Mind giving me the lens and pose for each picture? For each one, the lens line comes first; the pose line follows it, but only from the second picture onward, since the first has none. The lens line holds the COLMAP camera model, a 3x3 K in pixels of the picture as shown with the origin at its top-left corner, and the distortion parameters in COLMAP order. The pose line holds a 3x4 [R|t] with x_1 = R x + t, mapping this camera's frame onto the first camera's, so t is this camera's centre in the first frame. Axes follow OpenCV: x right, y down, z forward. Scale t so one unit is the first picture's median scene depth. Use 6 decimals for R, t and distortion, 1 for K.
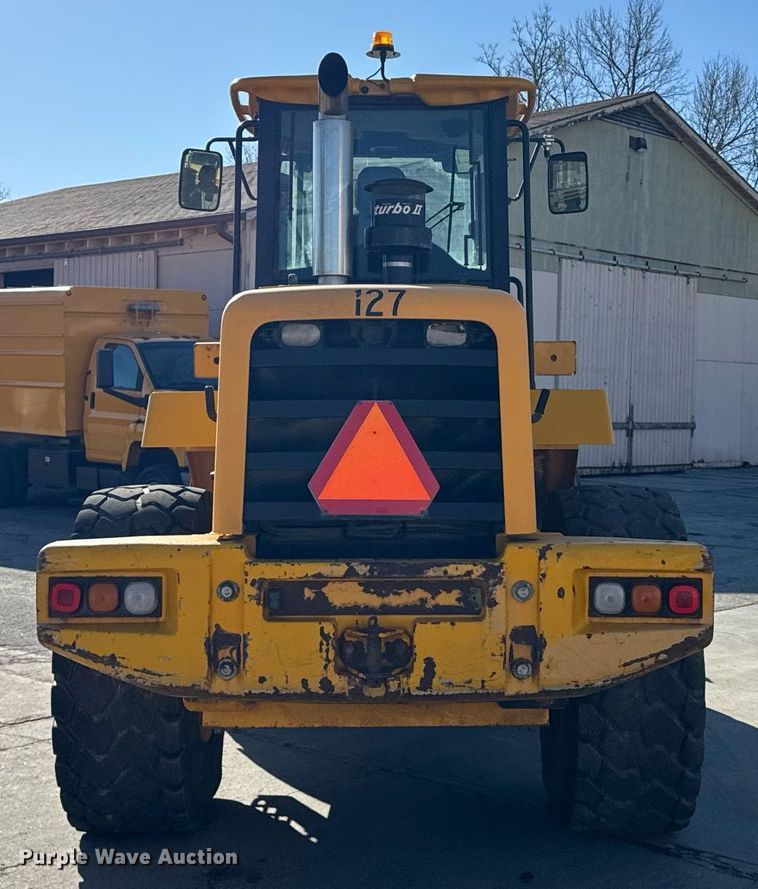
lens RADIAL K [[1381.0, 0, 381.1], [0, 1381.0, 429.9], [0, 0, 1]] dist [0.158920, 0.061725]
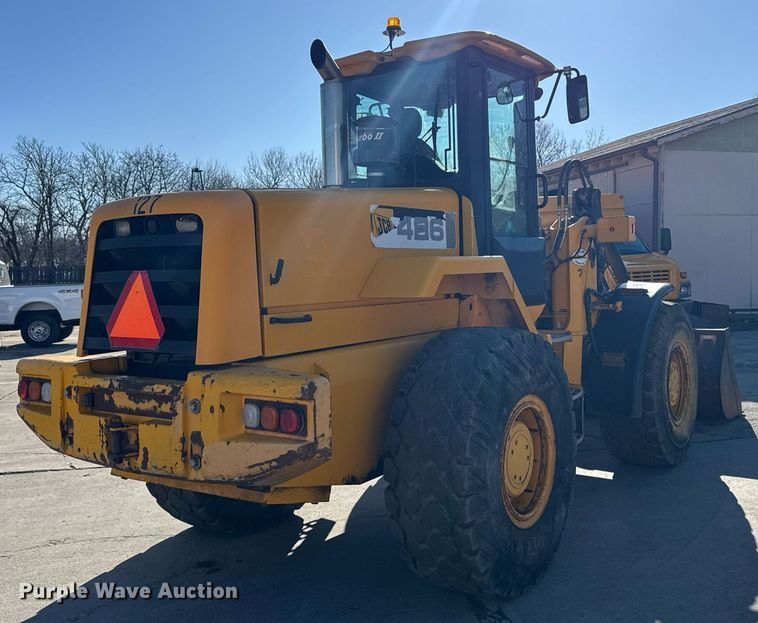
lens RADIAL K [[782.7, 0, 393.3], [0, 782.7, 280.4], [0, 0, 1]] dist [0.204884, -0.618471]
pose [[0.826806, -0.012548, -0.562347, 0.706964], [0.012597, 0.999913, -0.003791, -0.004353], [0.562346, -0.003950, 0.826893, 0.449513]]
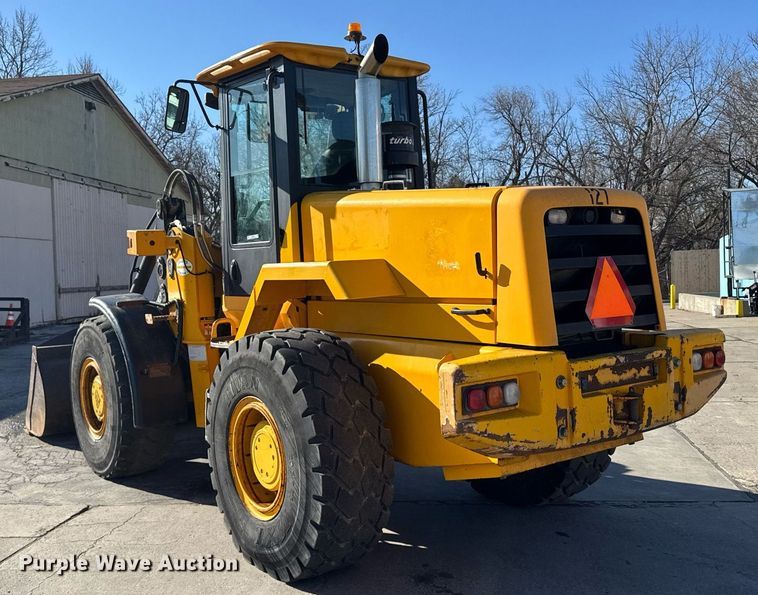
lens RADIAL K [[832.2, 0, 379.0], [0, 832.2, 297.5], [0, 0, 1]] dist [0.086150, -0.029673]
pose [[0.793376, -0.056875, 0.606069, -0.823975], [0.050825, 0.998338, 0.027153, -0.013321], [-0.606606, 0.009261, 0.794949, 0.378512]]
